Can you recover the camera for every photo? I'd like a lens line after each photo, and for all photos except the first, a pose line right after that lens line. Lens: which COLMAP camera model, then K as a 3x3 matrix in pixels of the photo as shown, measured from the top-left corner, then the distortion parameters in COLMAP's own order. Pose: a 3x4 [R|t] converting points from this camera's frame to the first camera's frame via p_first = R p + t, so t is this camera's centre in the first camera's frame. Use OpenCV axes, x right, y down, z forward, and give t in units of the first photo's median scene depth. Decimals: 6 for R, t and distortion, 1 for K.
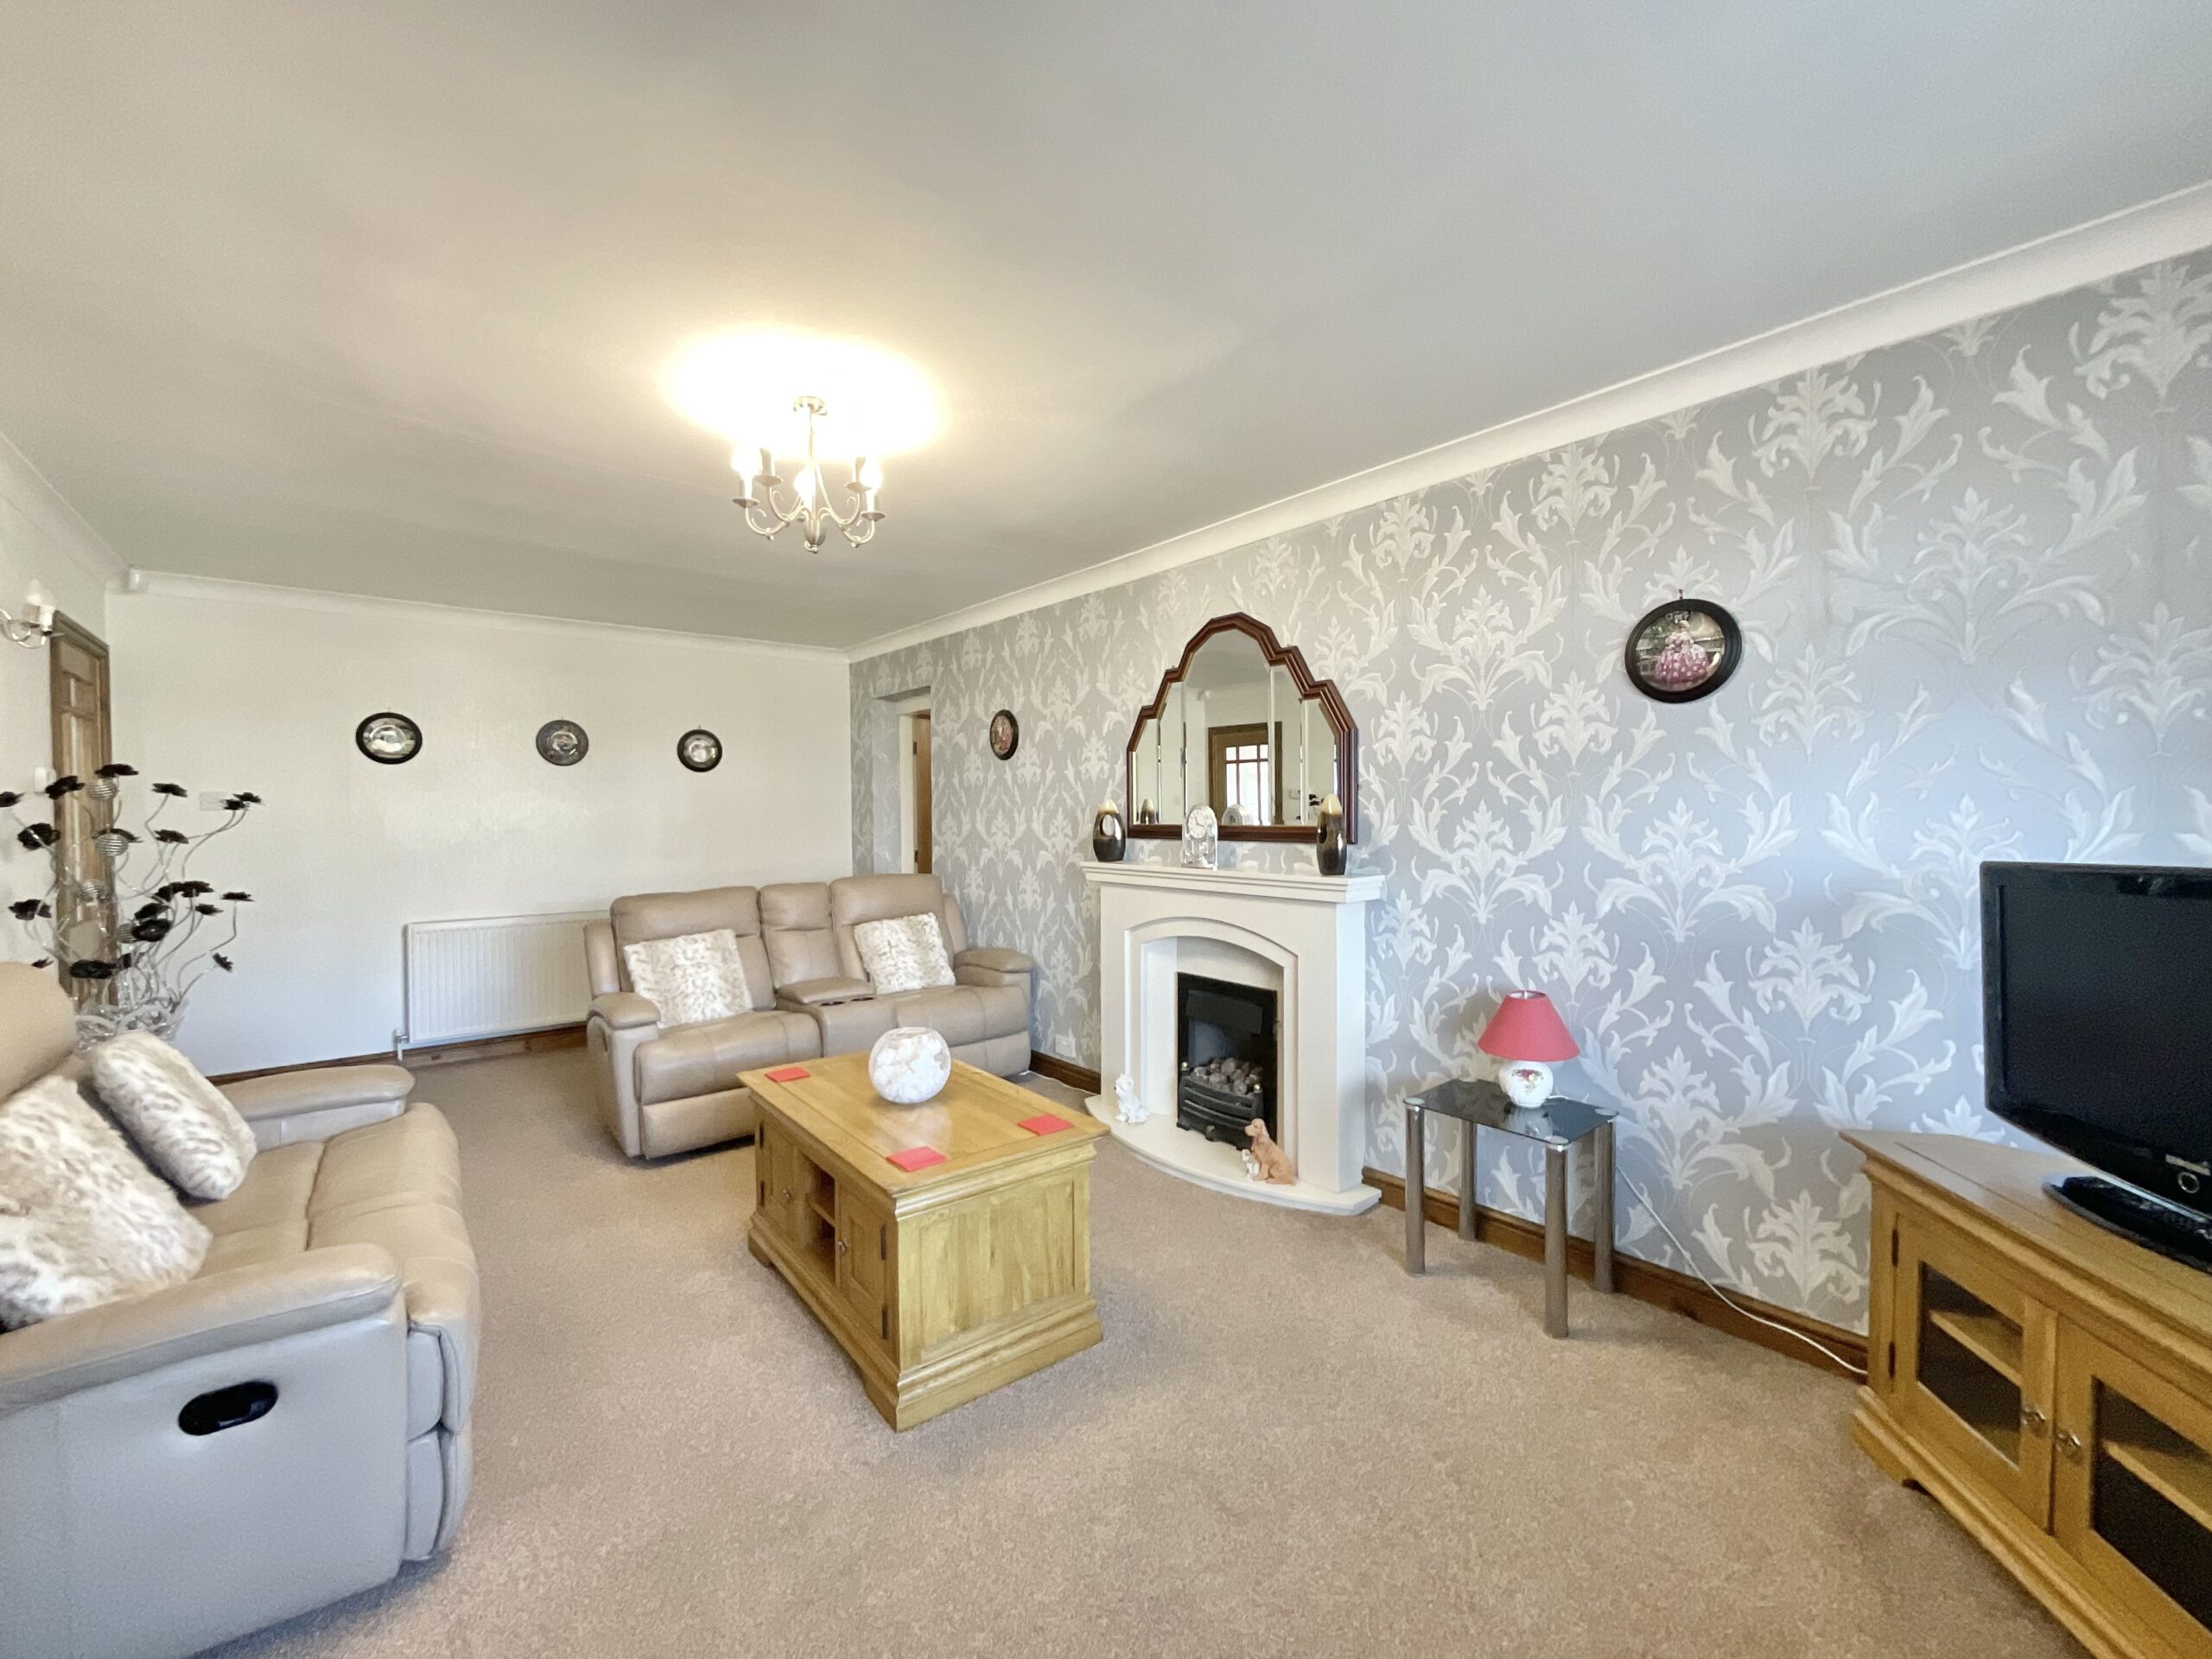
lens RADIAL K [[889.2, 0, 1018.3], [0, 889.2, 840.9], [0, 0, 1]] dist [0.000511, 0.000229]
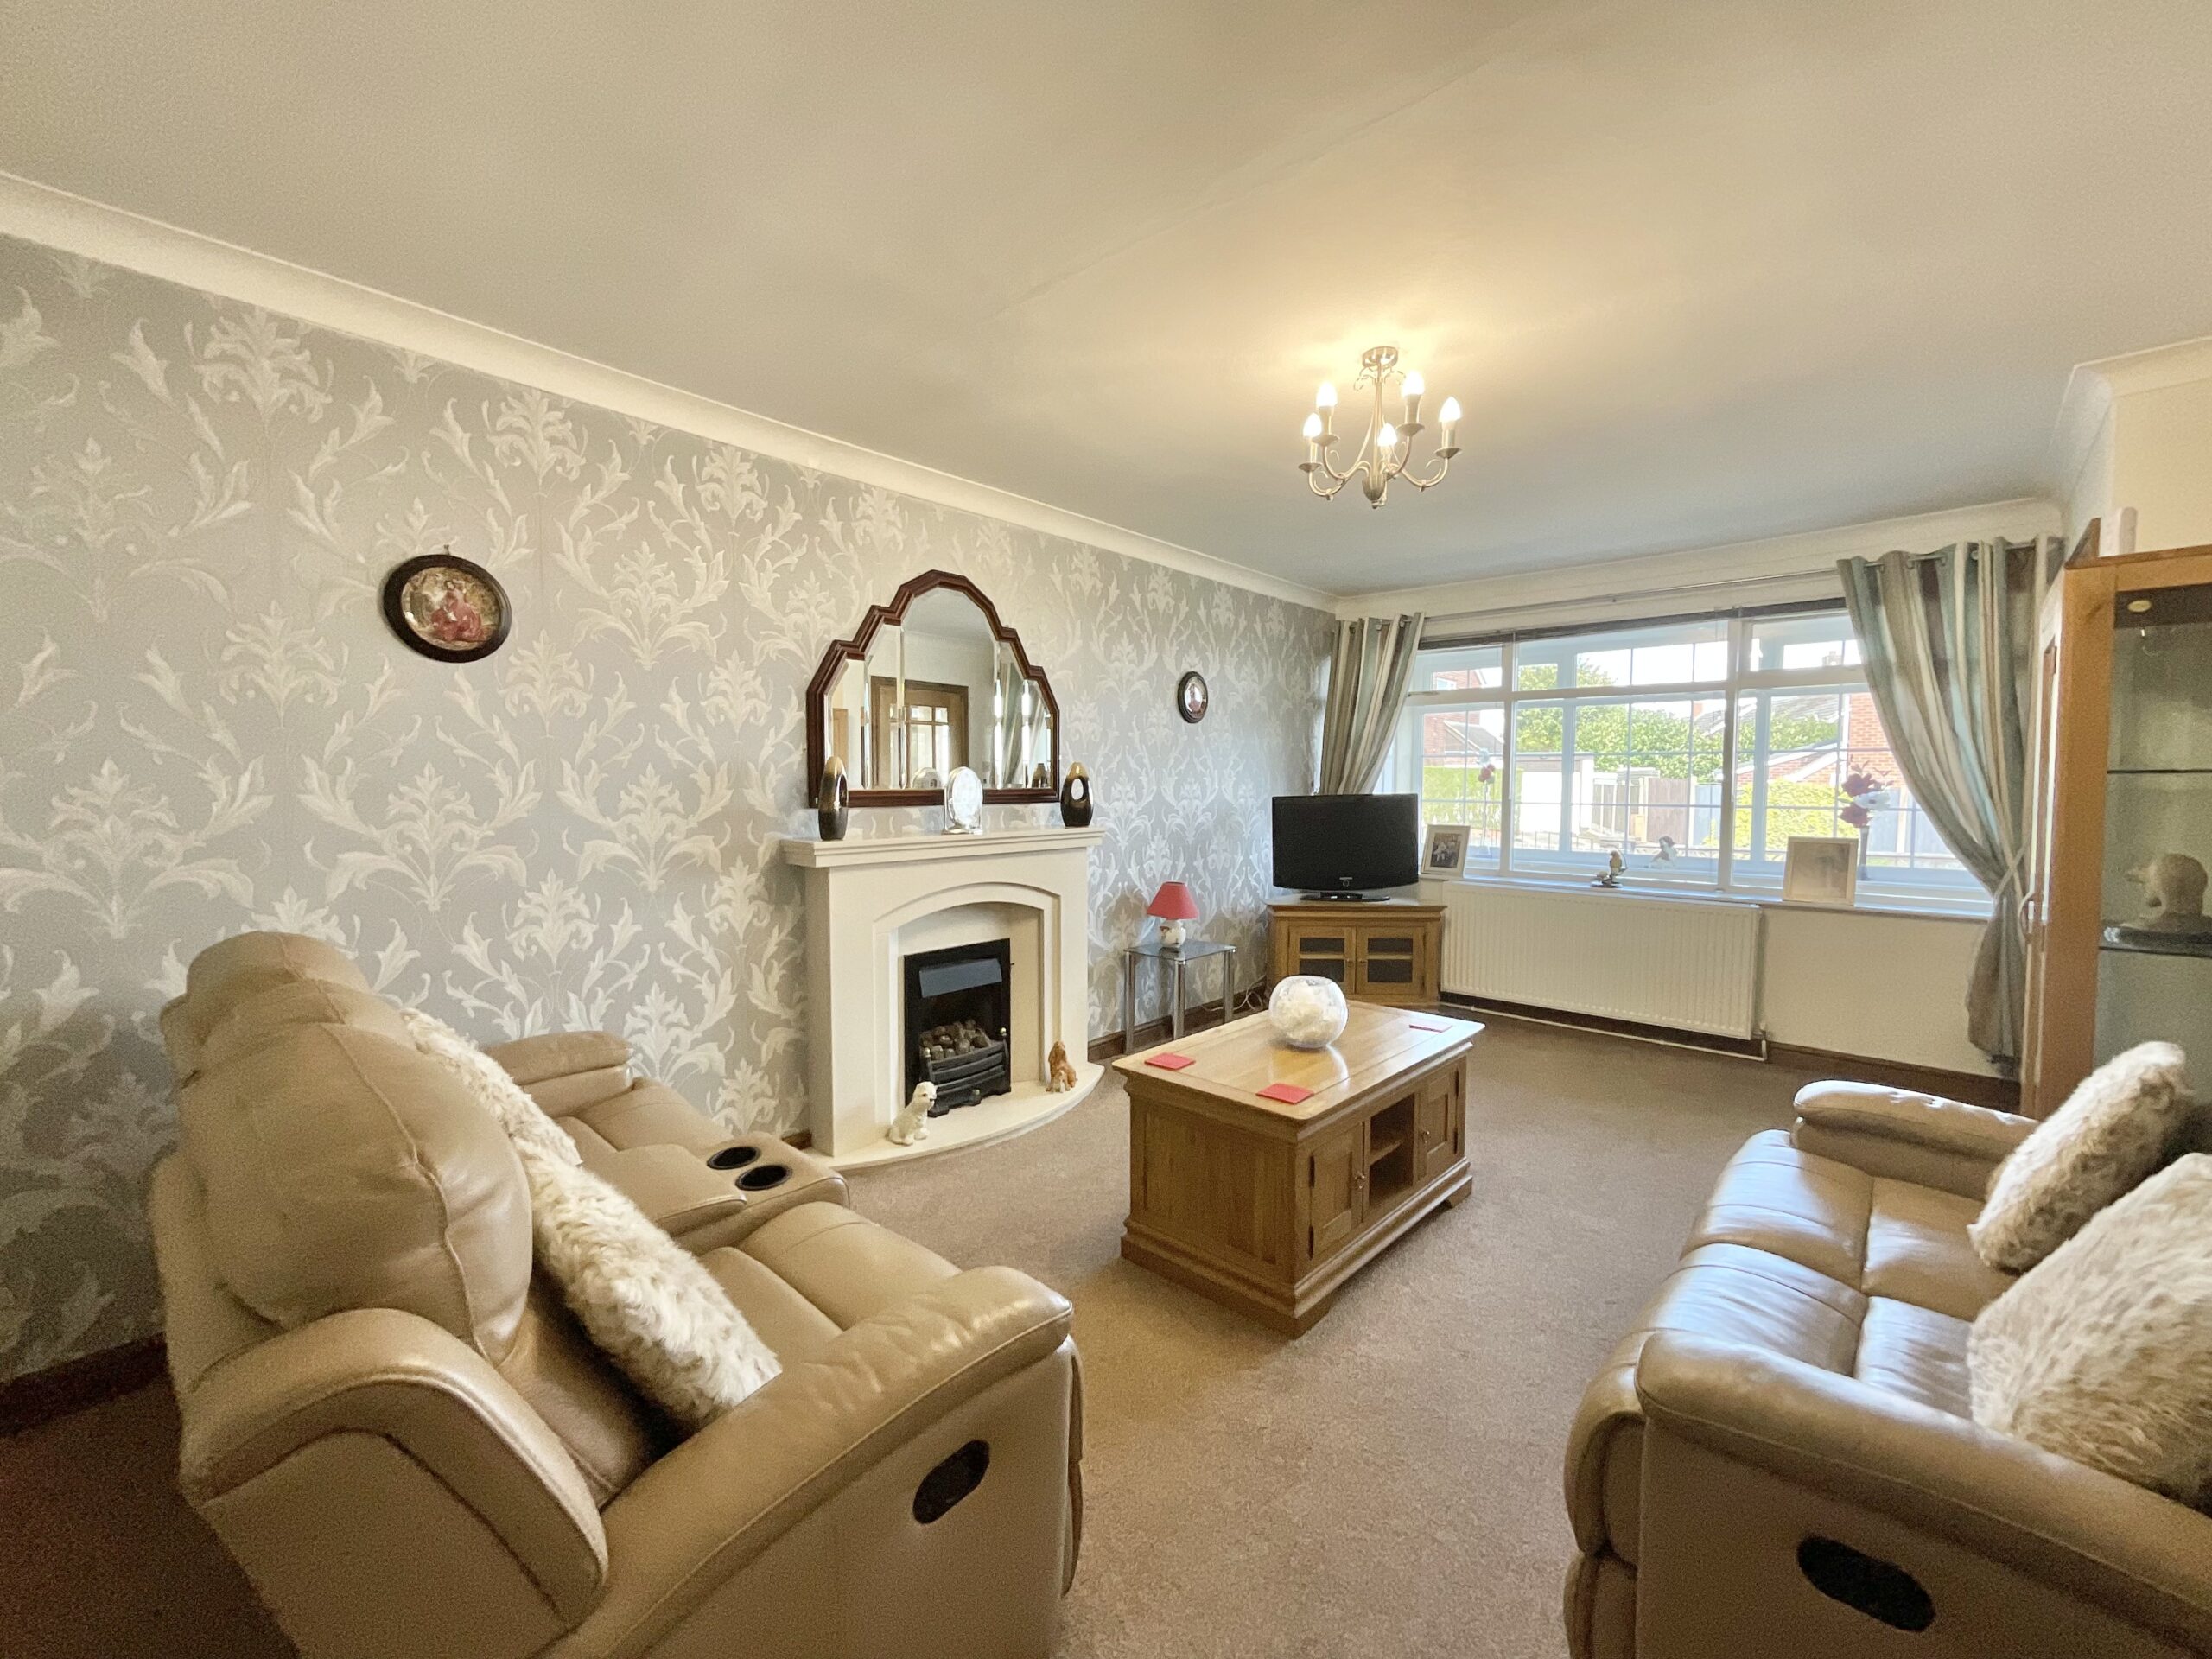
lens RADIAL K [[899.4, 0, 1103.1], [0, 899.4, 822.9], [0, 0, 1]] dist [-0.001368, 0.000506]
pose [[-0.191645, -0.045939, 0.980389, -0.517159], [0.027983, 0.998242, 0.052246, -0.018170], [-0.981065, 0.037447, -0.190022, 0.685100]]
